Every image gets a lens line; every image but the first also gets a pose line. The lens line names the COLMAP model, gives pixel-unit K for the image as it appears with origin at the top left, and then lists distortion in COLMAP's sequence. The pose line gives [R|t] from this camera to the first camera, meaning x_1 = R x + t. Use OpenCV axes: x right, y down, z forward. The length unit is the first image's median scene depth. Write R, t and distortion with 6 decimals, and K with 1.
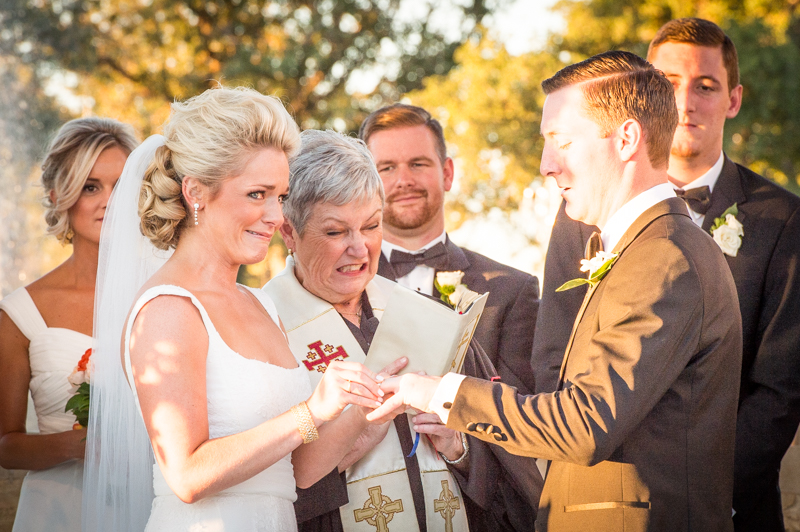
lens RADIAL K [[4611.6, 0, 400.0], [0, 4611.6, 266.4], [0, 0, 1]] dist [0.013740, 0.000000]
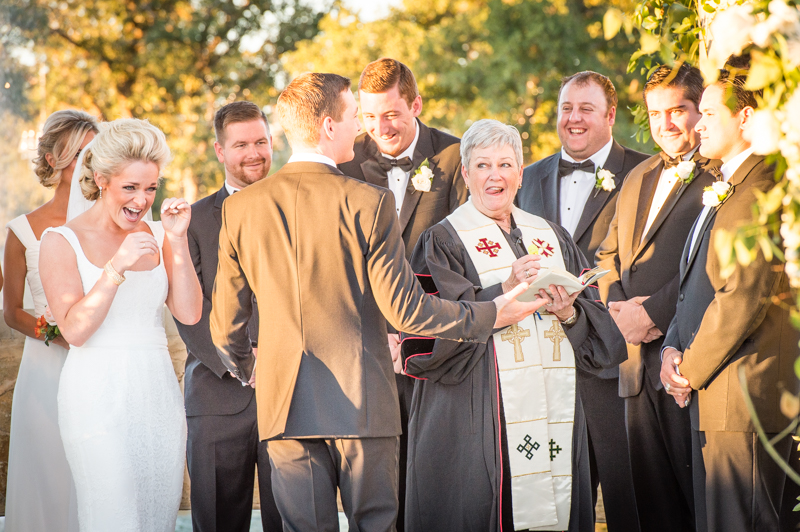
lens RADIAL K [[4611.6, 0, 399.9], [0, 4611.6, 265.7], [0, 0, 1]] dist [0.013740, 0.000000]
pose [[0.999735, -0.016450, 0.016085, 0.012403], [0.016055, 0.999575, 0.024329, -0.007984], [-0.016479, -0.024064, 0.999575, -0.325035]]
